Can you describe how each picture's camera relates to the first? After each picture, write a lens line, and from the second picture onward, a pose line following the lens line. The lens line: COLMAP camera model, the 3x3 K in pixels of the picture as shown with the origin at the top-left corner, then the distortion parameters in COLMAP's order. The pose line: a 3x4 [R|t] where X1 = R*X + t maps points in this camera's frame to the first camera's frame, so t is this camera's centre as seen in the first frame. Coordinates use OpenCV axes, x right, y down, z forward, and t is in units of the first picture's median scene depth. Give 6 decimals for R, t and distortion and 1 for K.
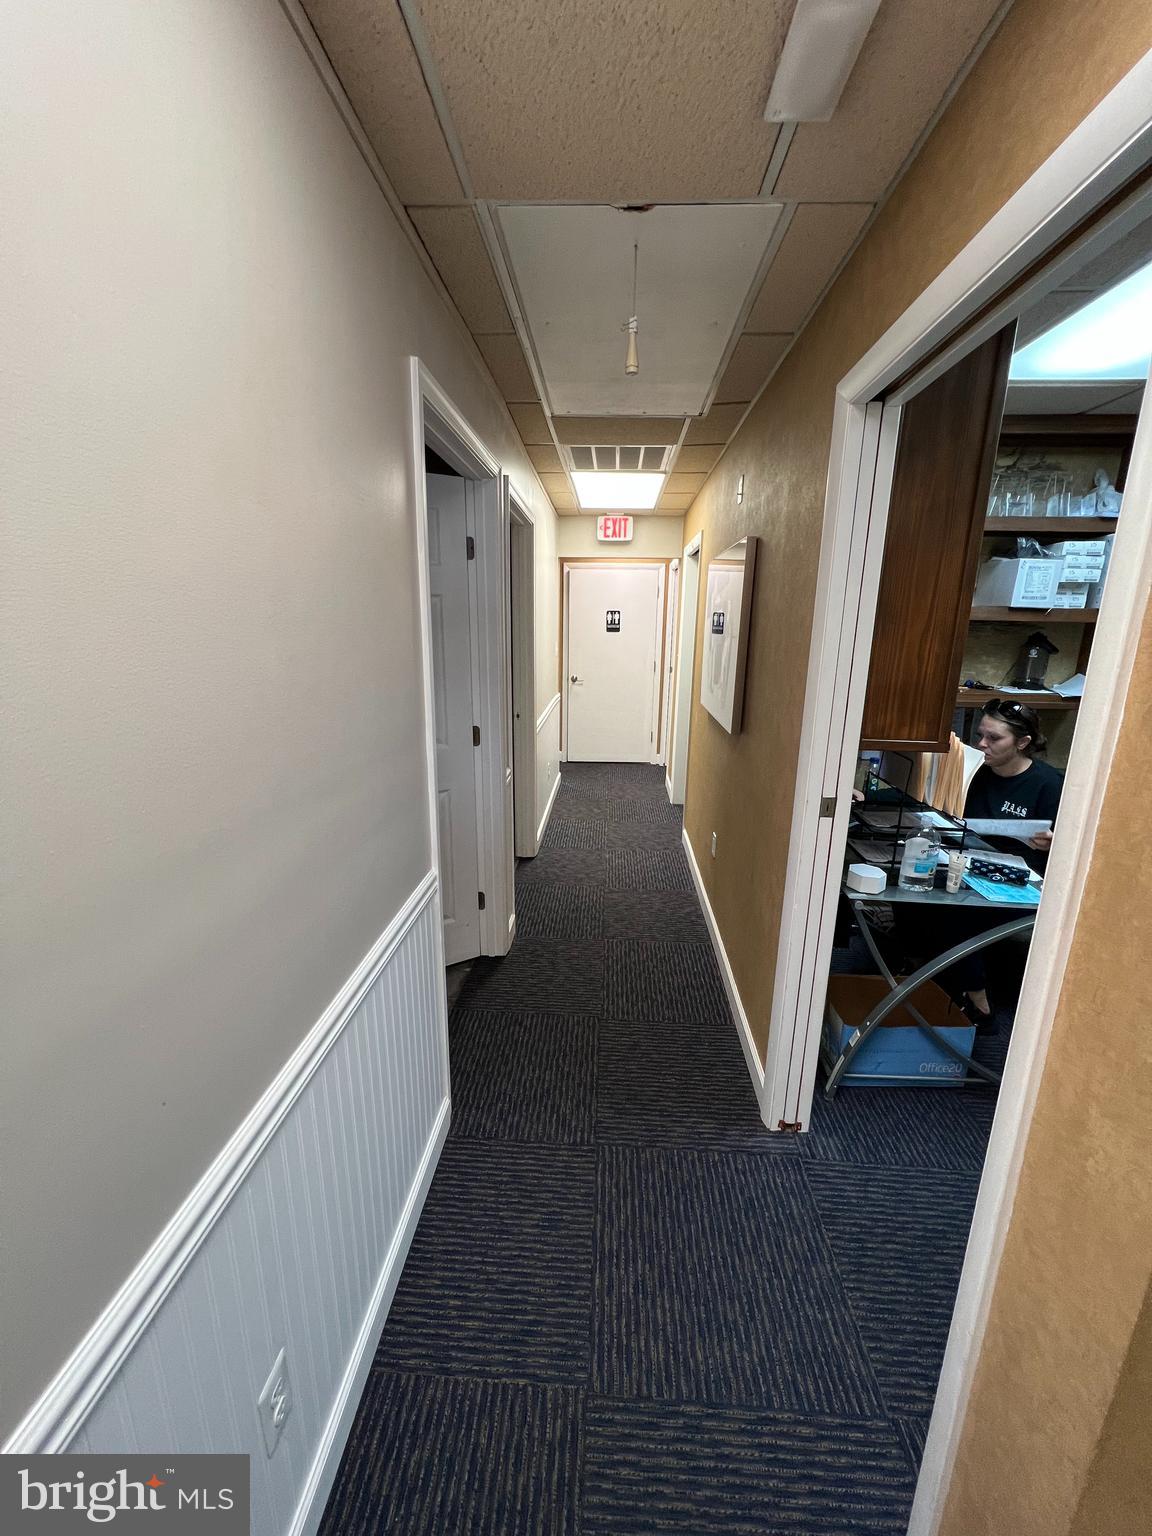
lens RADIAL K [[611.2, 0, 574.9], [0, 611.2, 763.9], [0, 0, 1]] dist [-0.000949, -0.000052]
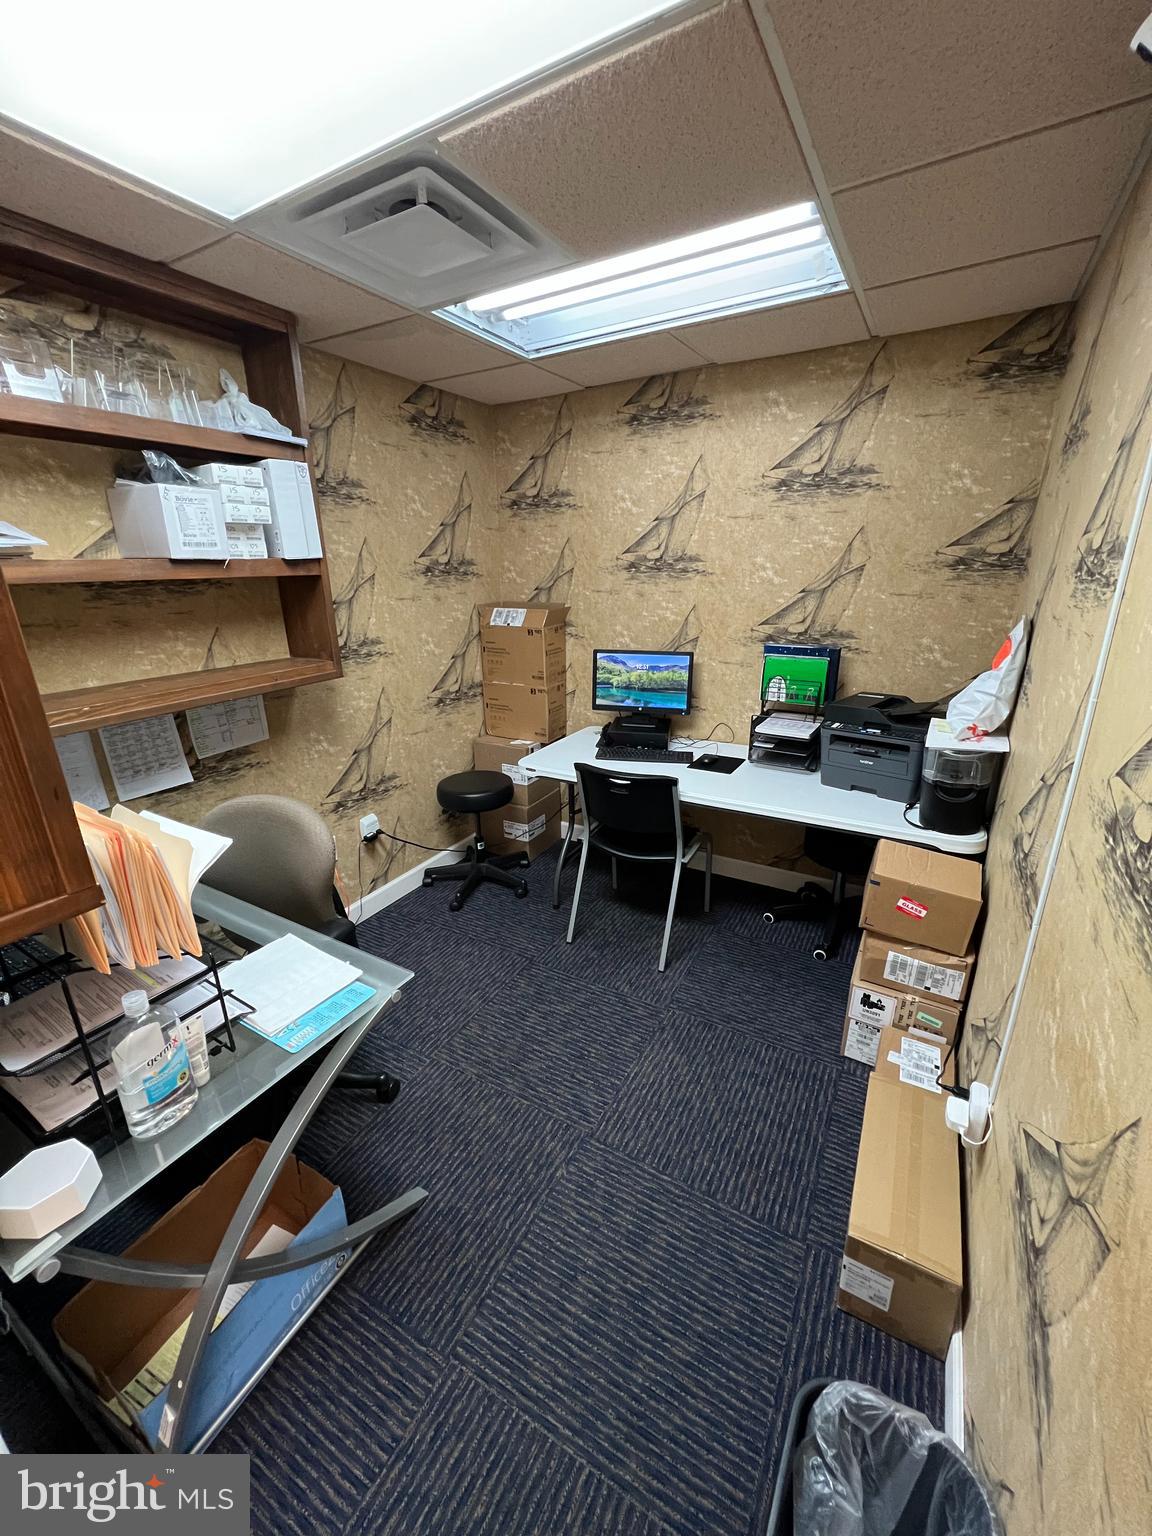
lens RADIAL K [[611.2, 0, 570.6], [0, 611.2, 768.2], [0, 0, 1]] dist [-0.000949, -0.000052]
pose [[0.450361, -0.309530, 0.837476, 0.276856], [0.233803, 0.946138, 0.223961, -0.086643], [-0.861691, 0.094941, 0.498473, 0.309019]]
